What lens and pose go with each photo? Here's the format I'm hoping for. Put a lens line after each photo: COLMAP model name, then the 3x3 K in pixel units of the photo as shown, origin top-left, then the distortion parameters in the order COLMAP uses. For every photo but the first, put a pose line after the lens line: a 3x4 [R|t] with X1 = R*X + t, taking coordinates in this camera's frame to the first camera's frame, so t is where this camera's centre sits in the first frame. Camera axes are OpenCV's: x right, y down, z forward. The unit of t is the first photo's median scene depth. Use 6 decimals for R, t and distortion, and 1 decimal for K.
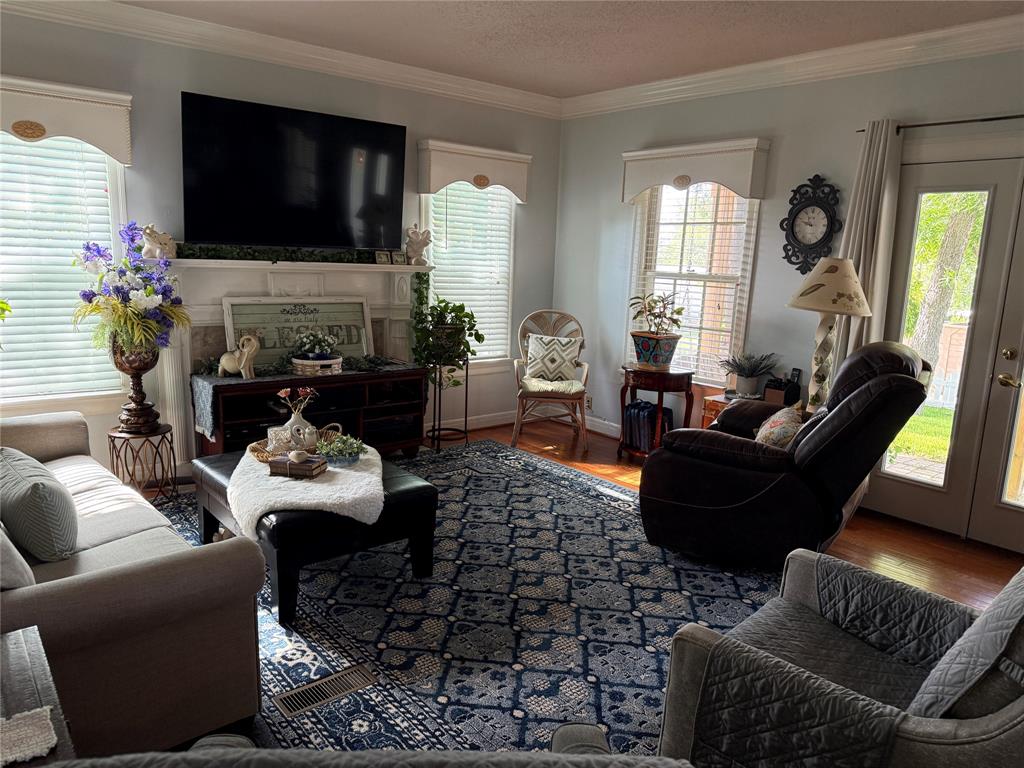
lens RADIAL K [[709.8, 0, 512.0], [0, 709.8, 384.0], [0, 0, 1]] dist [0.190534, -0.326861]
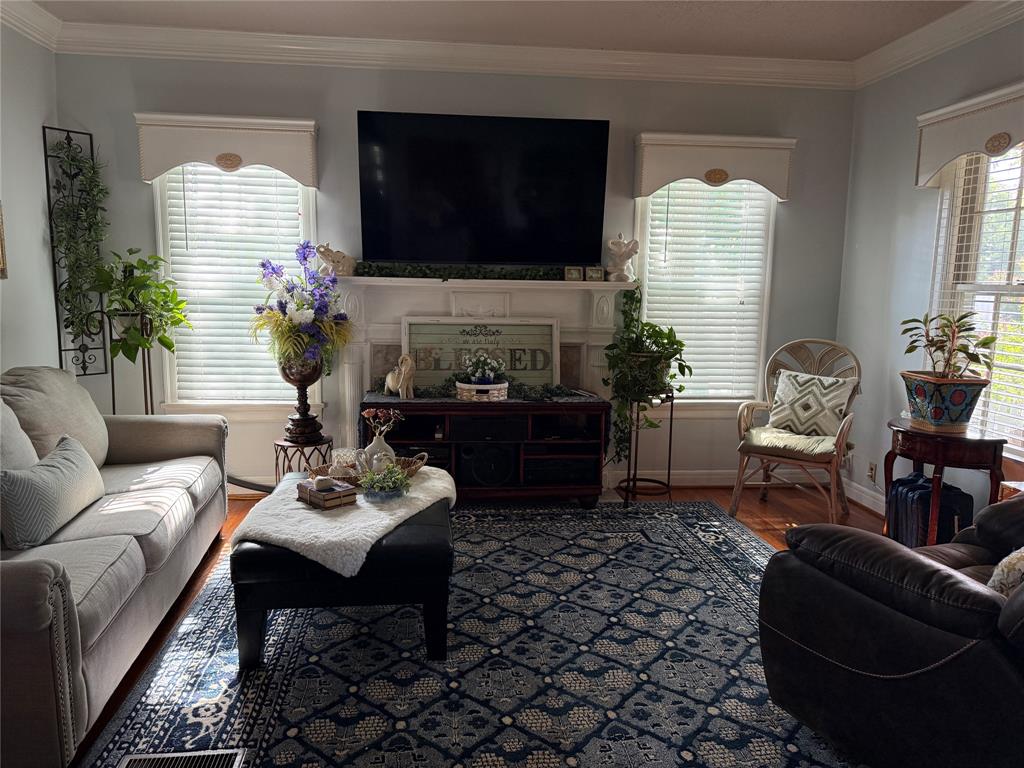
lens RADIAL K [[712.3, 0, 512.0], [0, 712.3, 384.0], [0, 0, 1]] dist [0.124668, -0.186100]
pose [[0.835586, 0.055677, -0.546532, 0.255190], [-0.086256, 0.995808, -0.030429, -0.009658], [0.542546, 0.072568, 0.836885, 0.255569]]
